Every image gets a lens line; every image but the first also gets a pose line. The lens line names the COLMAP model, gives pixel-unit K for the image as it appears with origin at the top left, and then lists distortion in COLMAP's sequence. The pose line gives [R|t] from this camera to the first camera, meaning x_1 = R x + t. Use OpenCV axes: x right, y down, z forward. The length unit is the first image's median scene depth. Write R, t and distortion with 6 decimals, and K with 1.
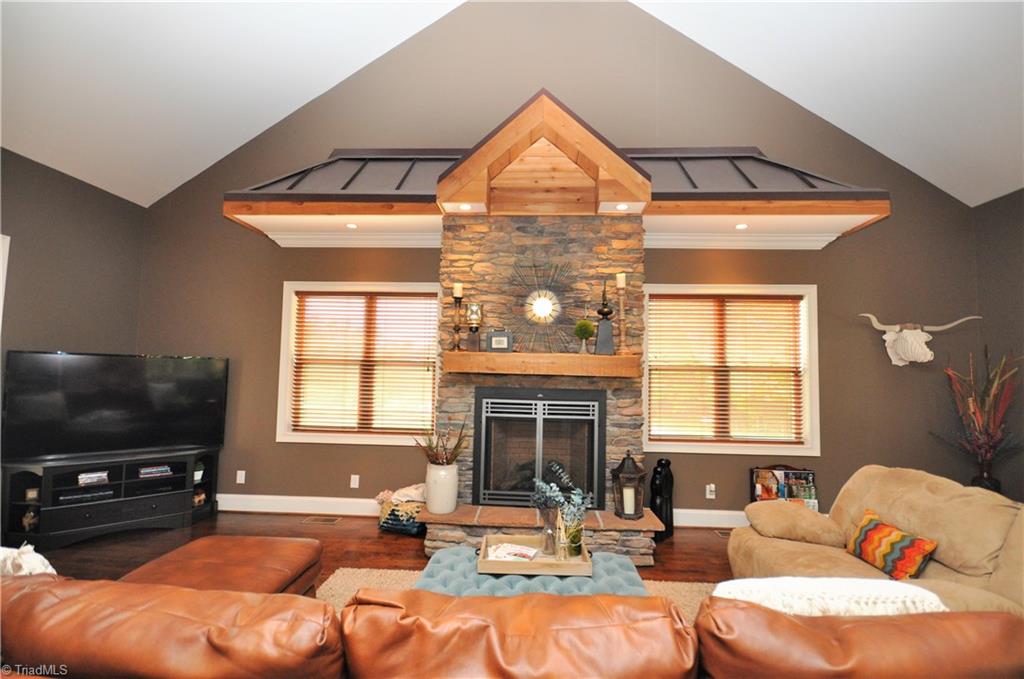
lens RADIAL K [[460.0, 0, 520.2], [0, 460.0, 340.6], [0, 0, 1]] dist [-0.010891, -0.000031]
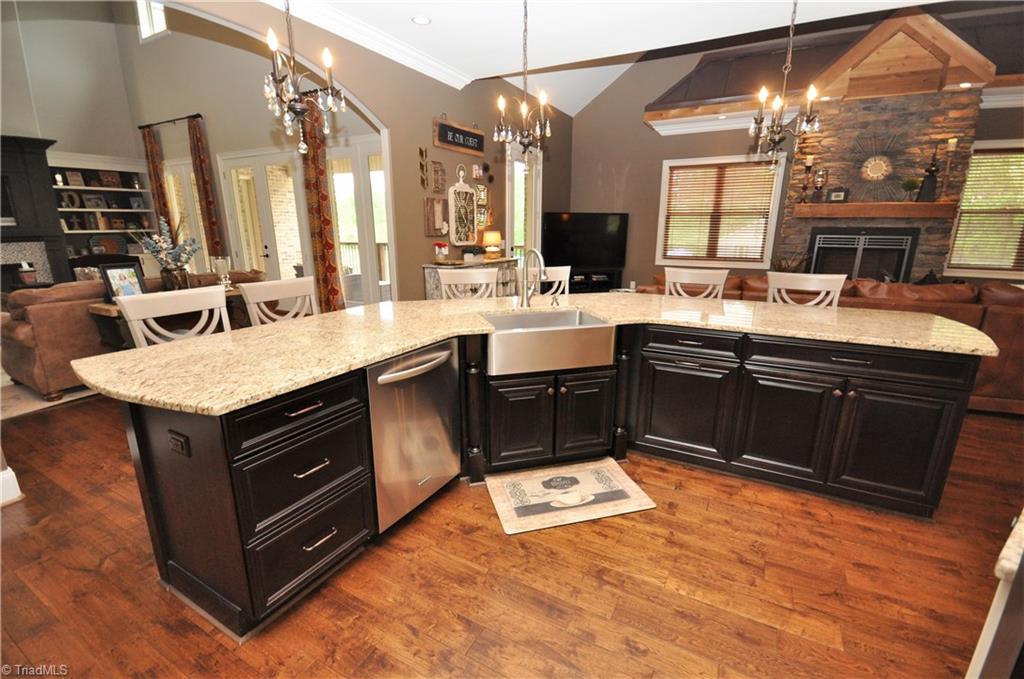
lens RADIAL K [[449.7, 0, 514.9], [0, 449.7, 345.9], [0, 0, 1]] dist [0.034251, -0.025379]
pose [[0.900150, 0.094756, -0.425149, -0.304525], [0.047417, 0.948935, 0.311888, -0.043856], [0.432992, -0.300905, 0.849690, -0.833763]]
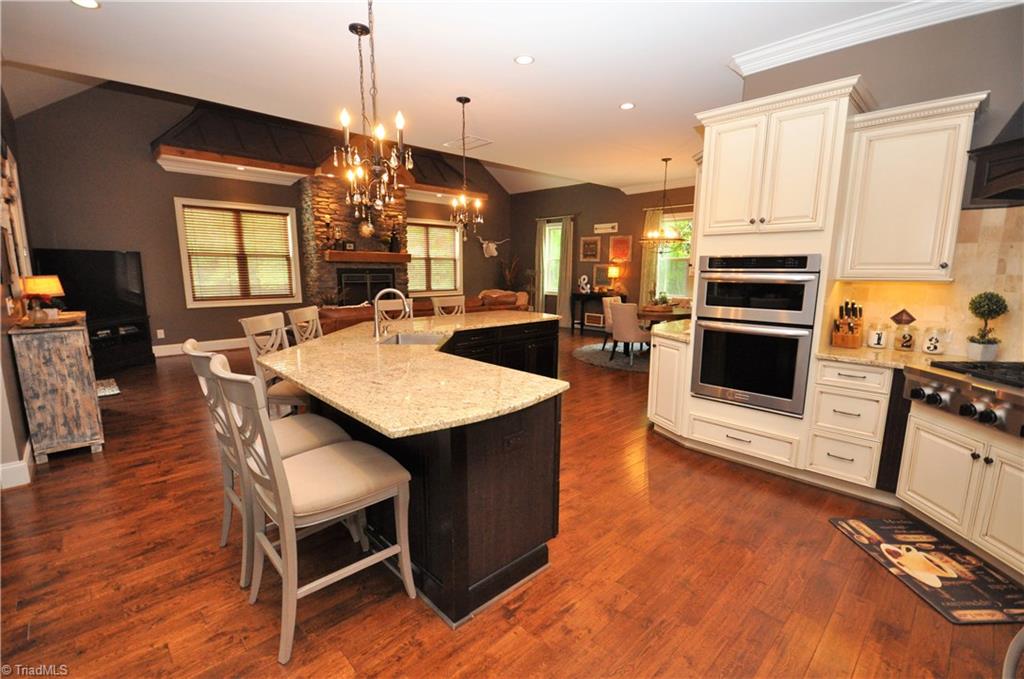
lens RADIAL K [[449.7, 0, 514.9], [0, 449.7, 345.9], [0, 0, 1]] dist [0.034251, -0.025379]
pose [[0.683161, -0.143396, 0.716050, -1.033247], [-0.043148, 0.970893, 0.235597, -0.071334], [-0.728992, -0.191847, 0.657089, -0.949459]]
